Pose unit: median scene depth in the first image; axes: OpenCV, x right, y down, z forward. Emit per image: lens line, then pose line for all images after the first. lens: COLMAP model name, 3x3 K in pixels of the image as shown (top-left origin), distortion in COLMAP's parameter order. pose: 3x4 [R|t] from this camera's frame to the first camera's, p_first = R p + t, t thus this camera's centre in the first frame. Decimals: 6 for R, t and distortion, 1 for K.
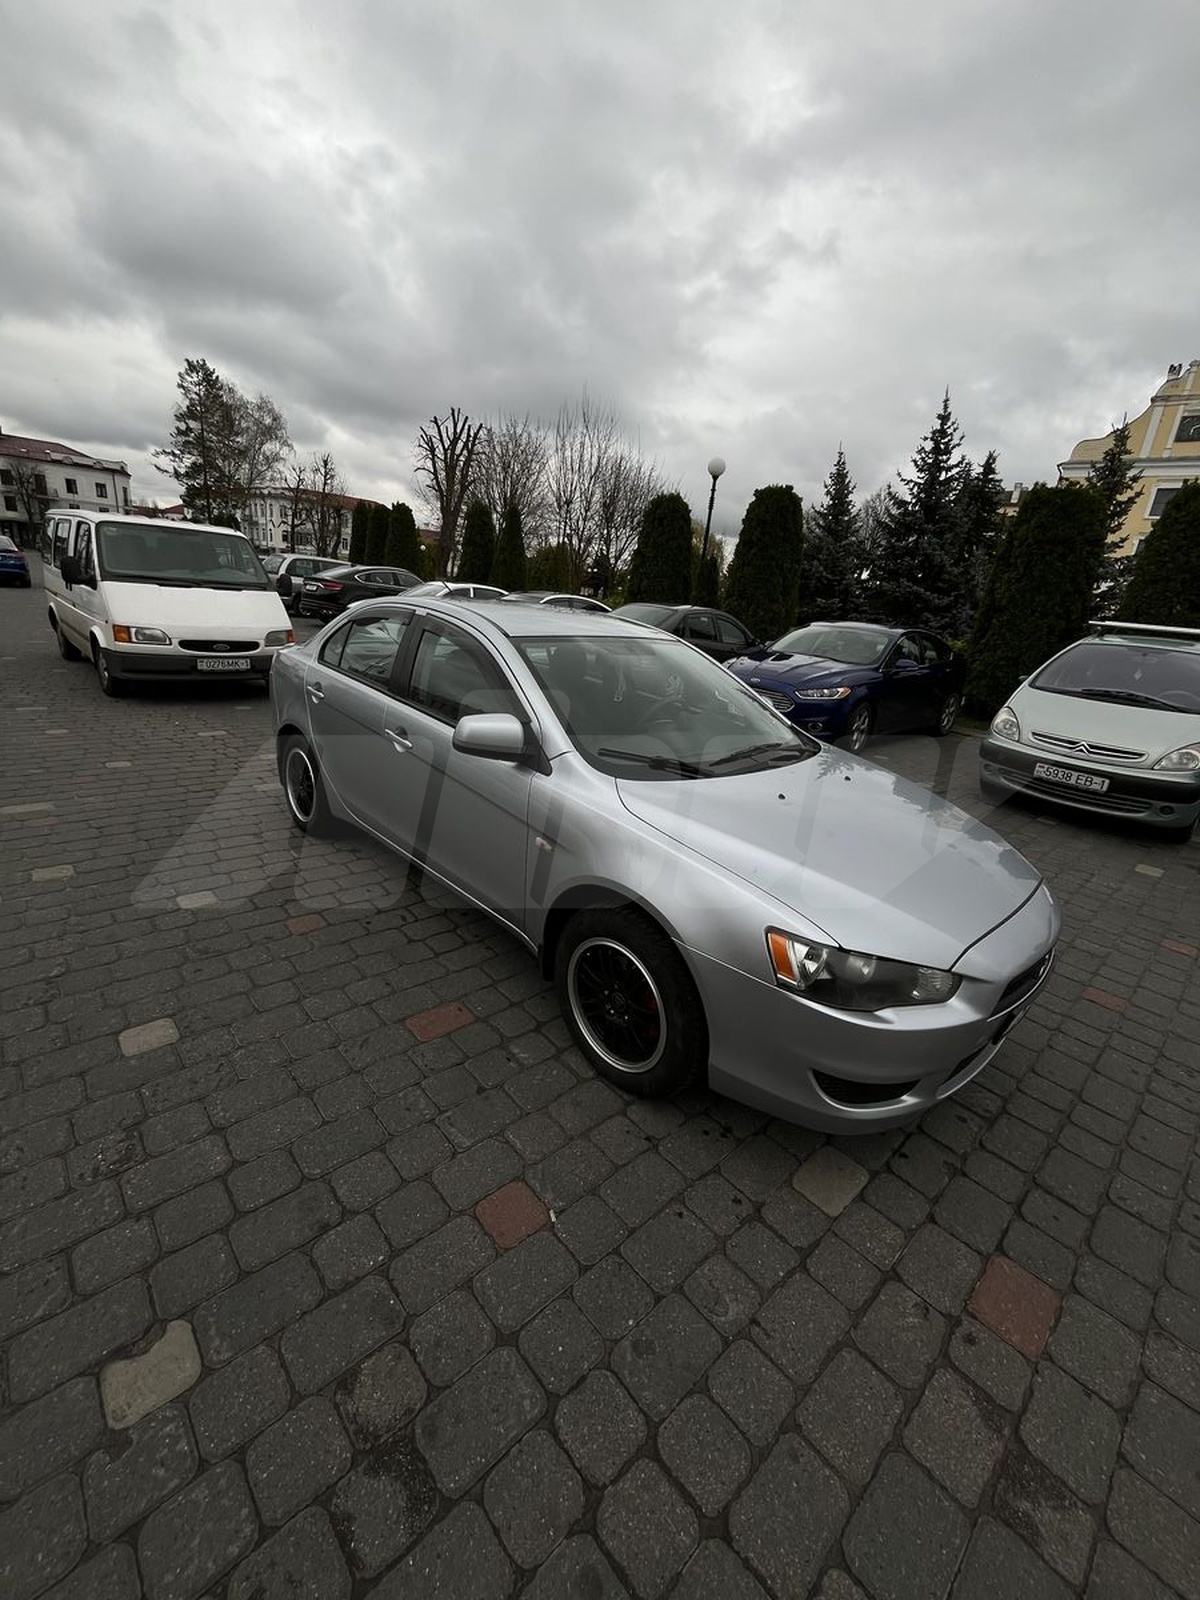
lens RADIAL K [[647.2, 0, 600.0], [0, 647.2, 800.0], [0, 0, 1]] dist [-0.002413, -0.000065]
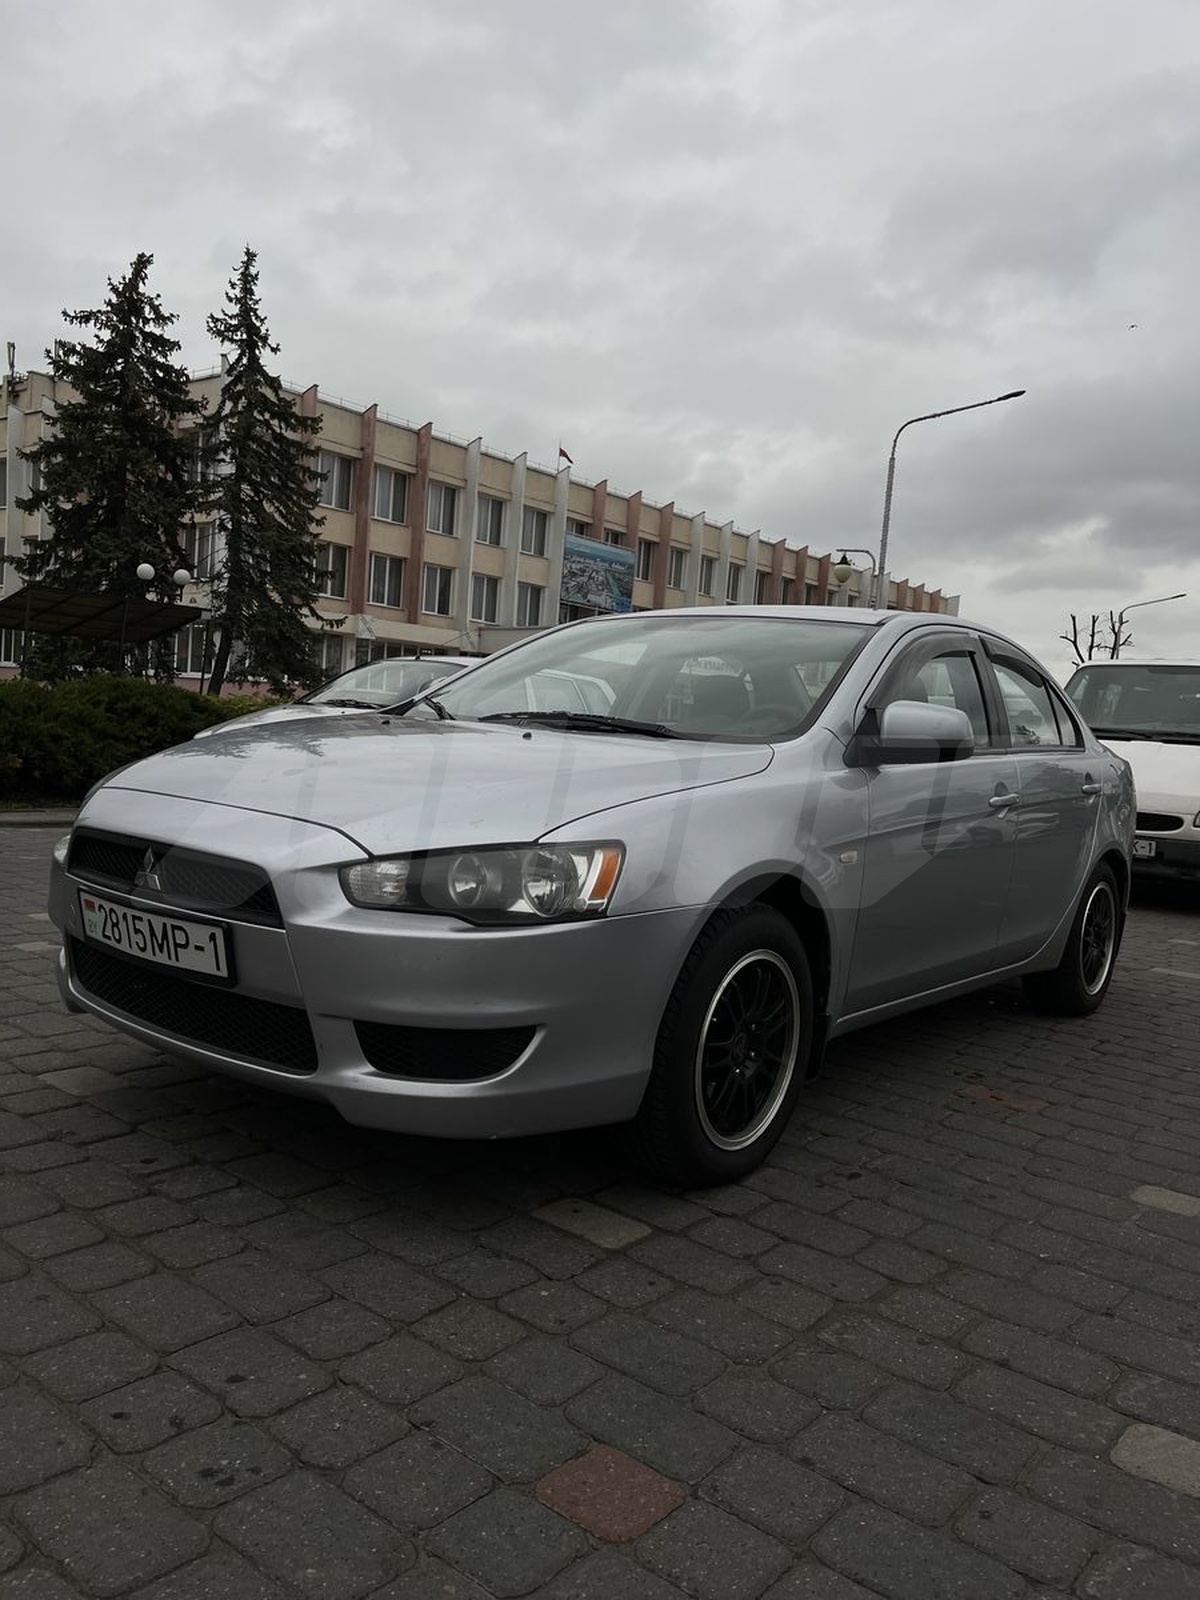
lens RADIAL K [[1204.1, 0, 591.7], [0, 1204.1, 816.2], [0, 0, 1]] dist [0.073108, -0.106077]
pose [[0.138590, -0.010762, -0.990291, 0.257782], [-0.365652, 0.928733, -0.061266, 0.014473], [0.920376, 0.370593, 0.124778, 0.162102]]
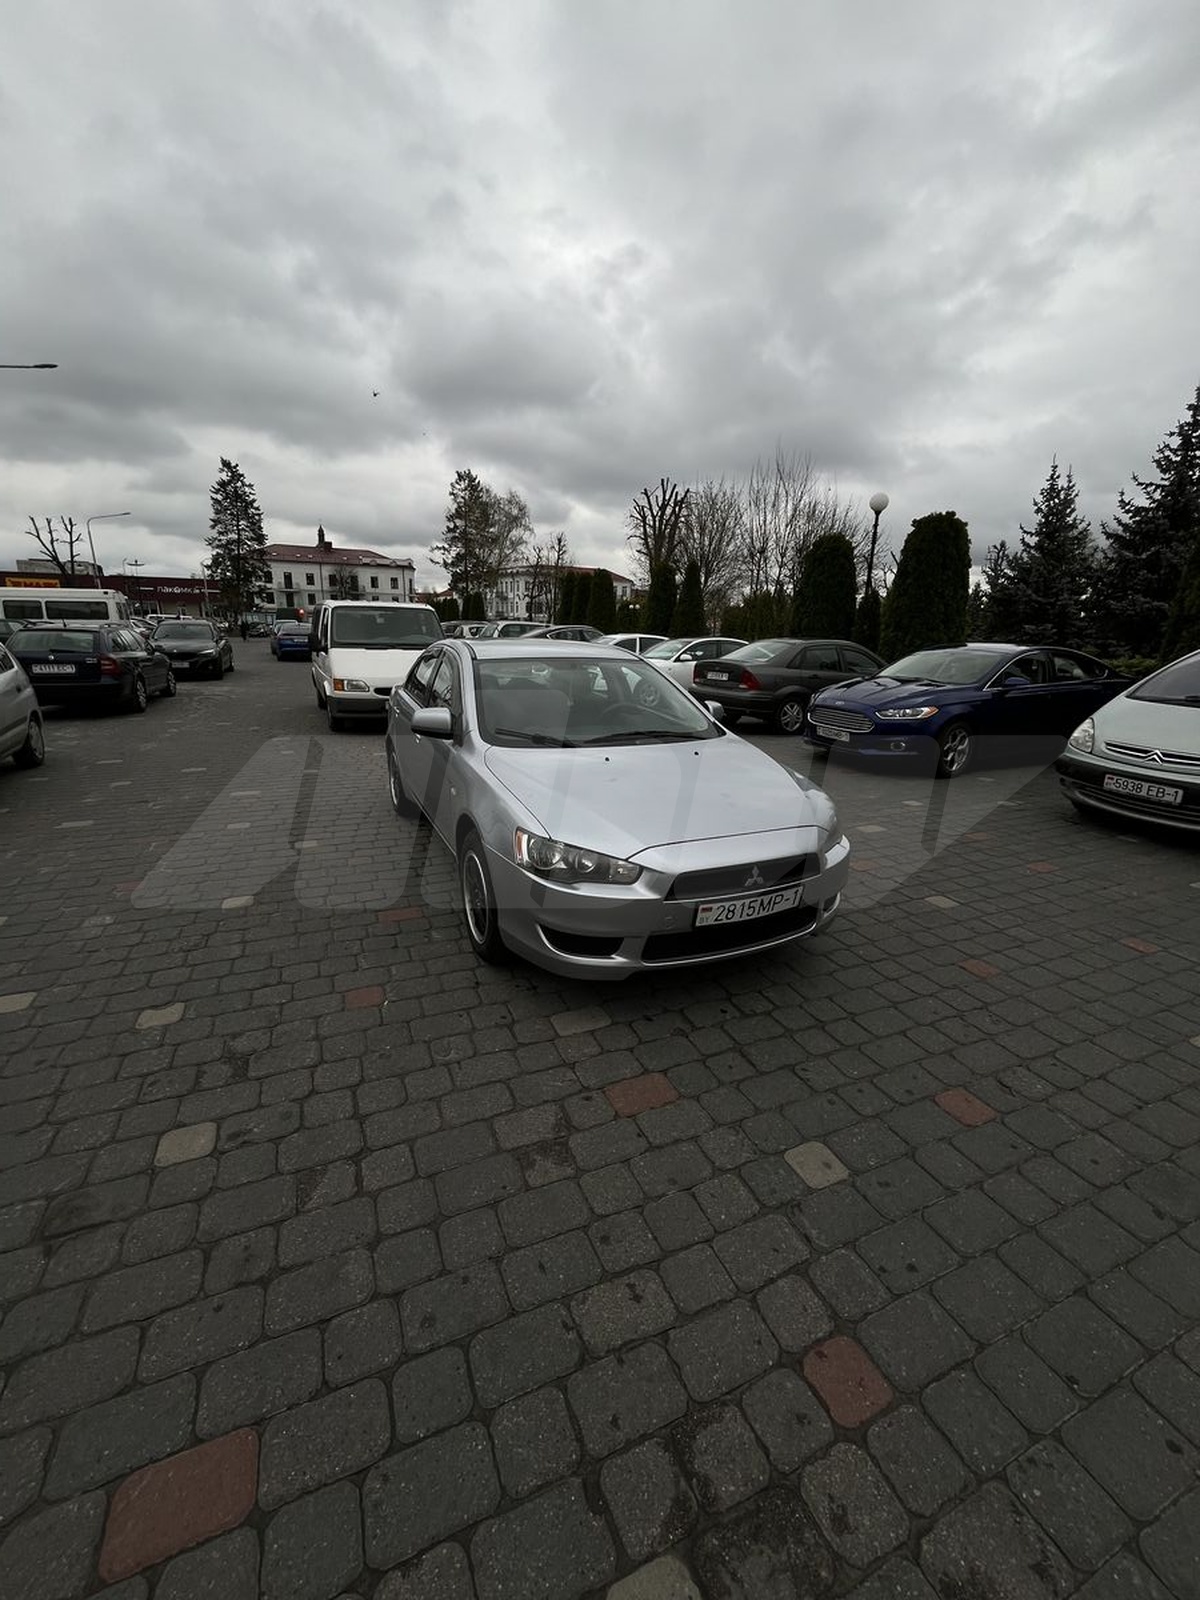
lens RADIAL K [[647.2, 0, 600.0], [0, 647.2, 800.0], [0, 0, 1]] dist [-0.002413, -0.000065]
pose [[0.943692, 0.014407, -0.330511, 0.107201], [-0.038943, 0.996943, -0.067737, 0.025890], [0.328525, 0.076795, 0.941368, -0.042326]]
